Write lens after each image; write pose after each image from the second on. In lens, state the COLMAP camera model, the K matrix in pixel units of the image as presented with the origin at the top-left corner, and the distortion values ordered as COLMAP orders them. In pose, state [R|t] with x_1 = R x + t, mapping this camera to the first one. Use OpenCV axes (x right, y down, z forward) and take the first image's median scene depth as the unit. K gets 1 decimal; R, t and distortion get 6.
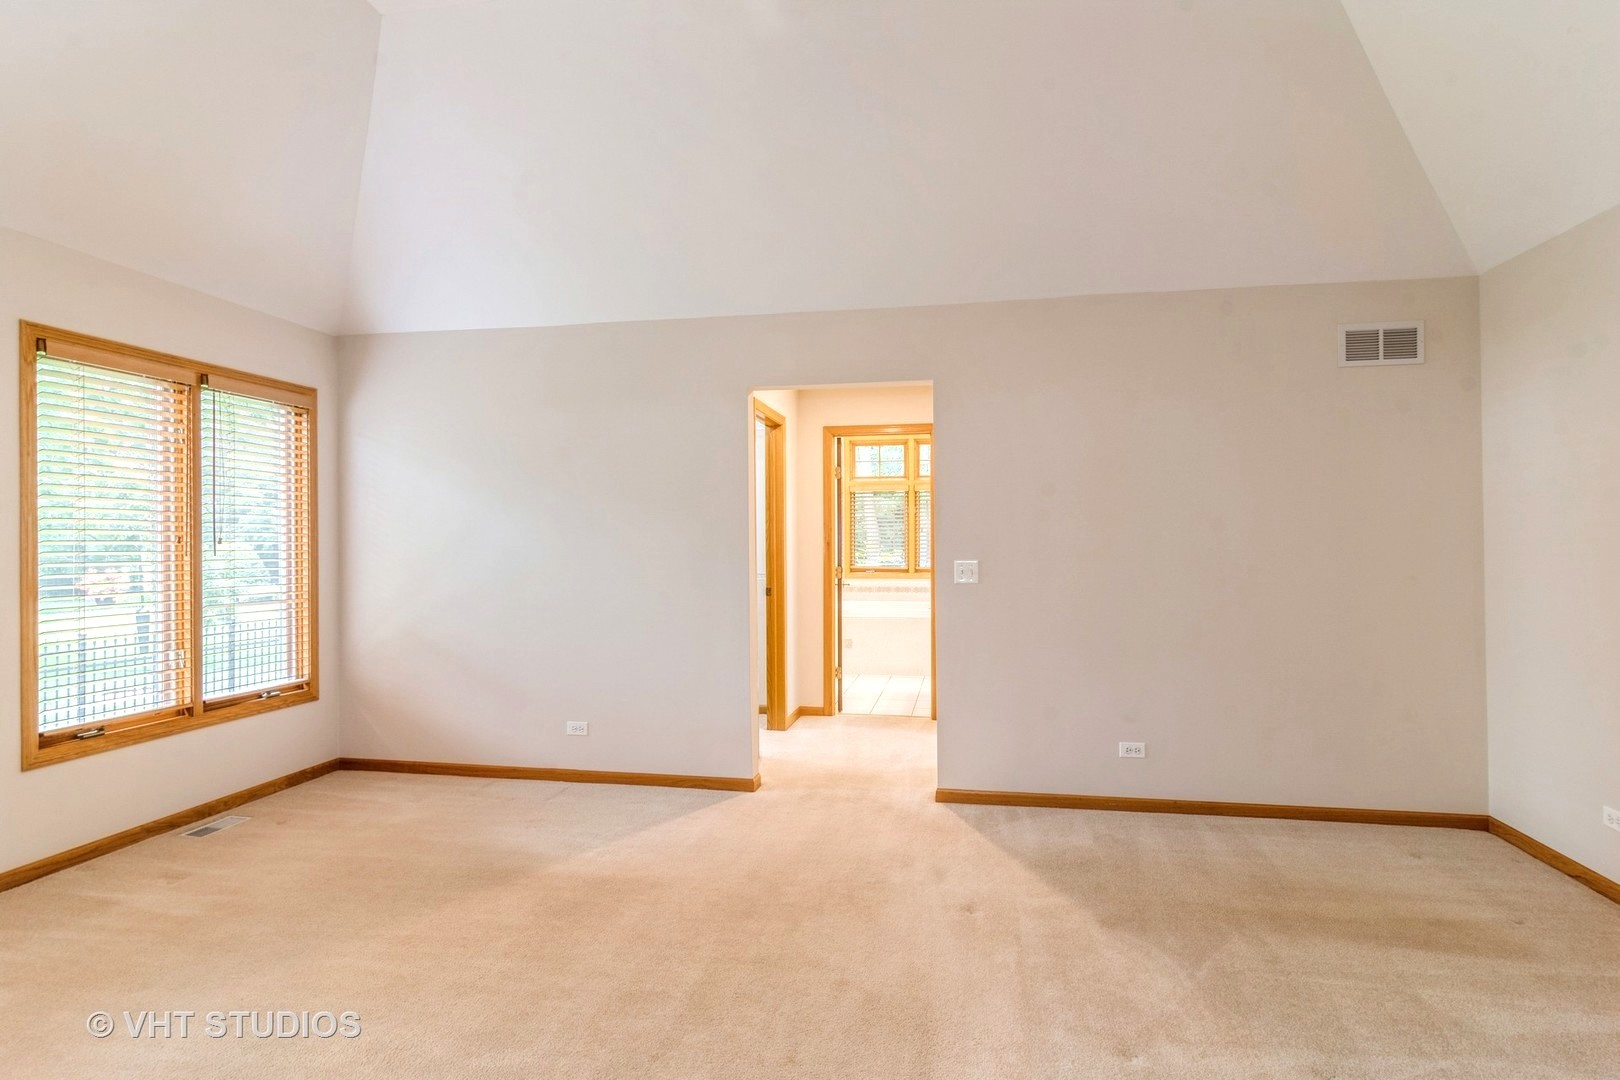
lens RADIAL K [[867.2, 0, 780.0], [0, 867.2, 534.9], [0, 0, 1]] dist [-0.003382, 0.004427]
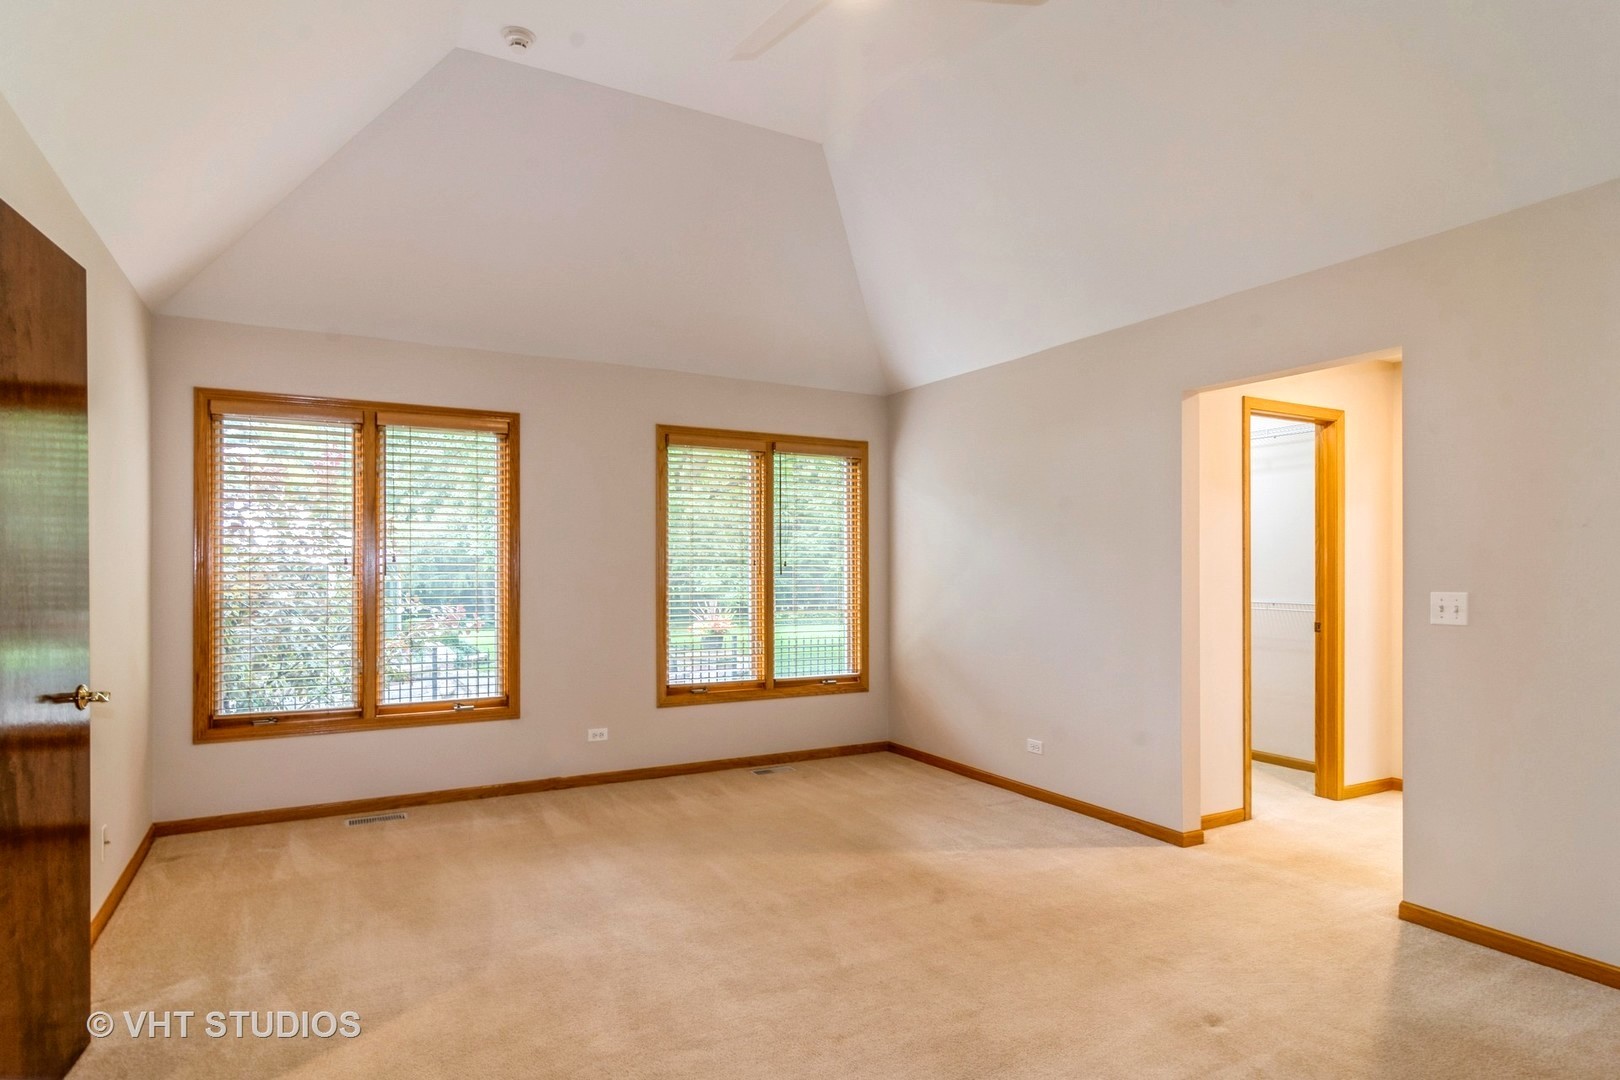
lens RADIAL K [[867.2, 0, 787.3], [0, 867.2, 564.4], [0, 0, 1]] dist [-0.003382, 0.004427]
pose [[0.646965, 0.002352, -0.762516, 0.403107], [0.002509, 0.999983, 0.005214, 0.001101], [0.762516, -0.005286, 0.646948, 0.123176]]
